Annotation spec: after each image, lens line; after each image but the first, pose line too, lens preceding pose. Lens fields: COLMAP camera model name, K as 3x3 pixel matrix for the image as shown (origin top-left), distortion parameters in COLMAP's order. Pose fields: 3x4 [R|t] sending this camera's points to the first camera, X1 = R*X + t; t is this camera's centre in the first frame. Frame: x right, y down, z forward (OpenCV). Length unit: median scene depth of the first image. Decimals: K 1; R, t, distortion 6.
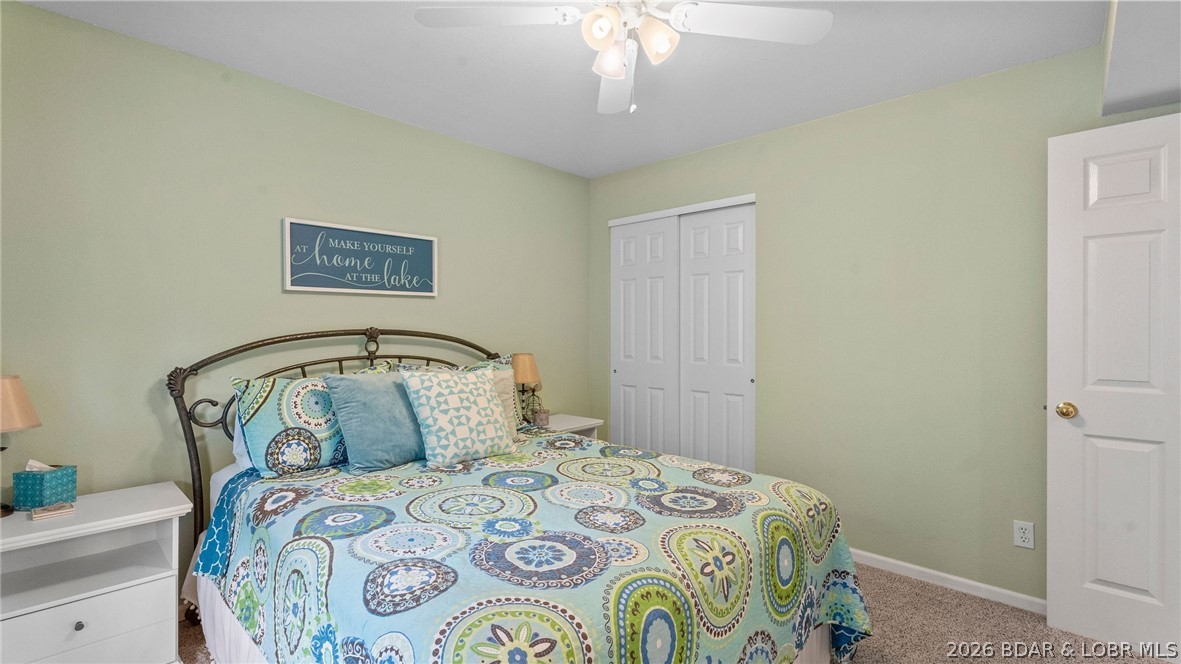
lens RADIAL K [[520.2, 0, 589.0], [0, 520.2, 334.0], [0, 0, 1]] dist [-0.000766, 0.000415]
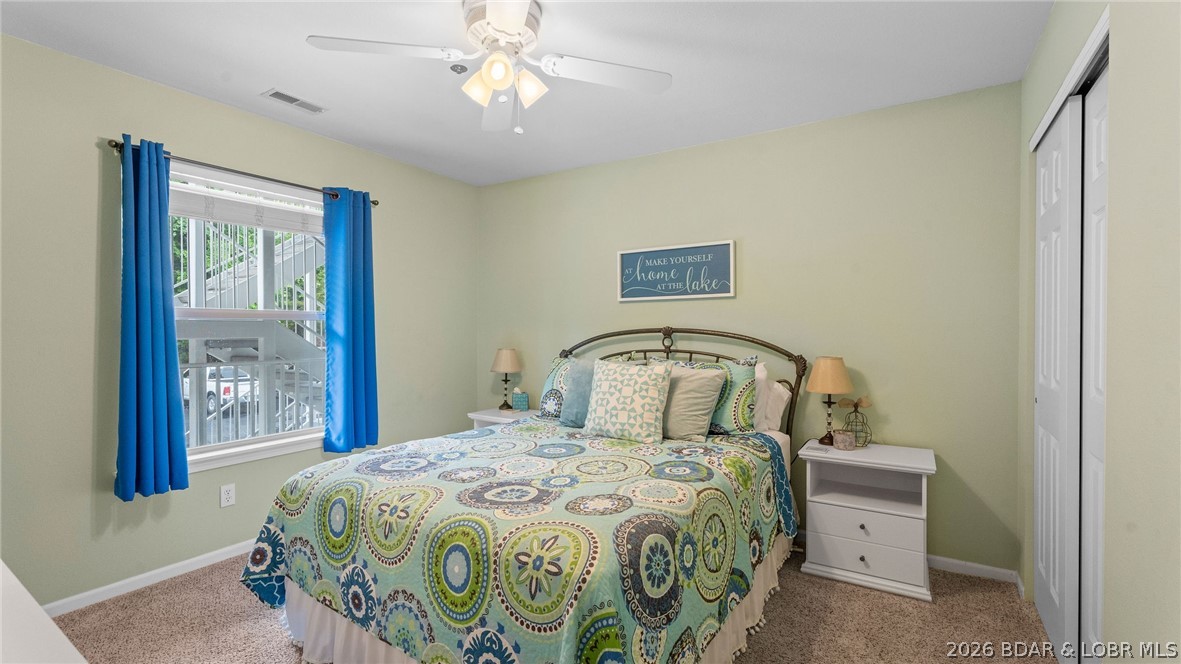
lens RADIAL K [[520.2, 0, 583.2], [0, 520.2, 324.2], [0, 0, 1]] dist [-0.000766, 0.000415]
pose [[0.191842, -0.008912, -0.981385, 0.786209], [-0.010238, 0.999886, -0.011081, -0.002724], [0.981372, 0.012173, 0.191729, 0.596981]]
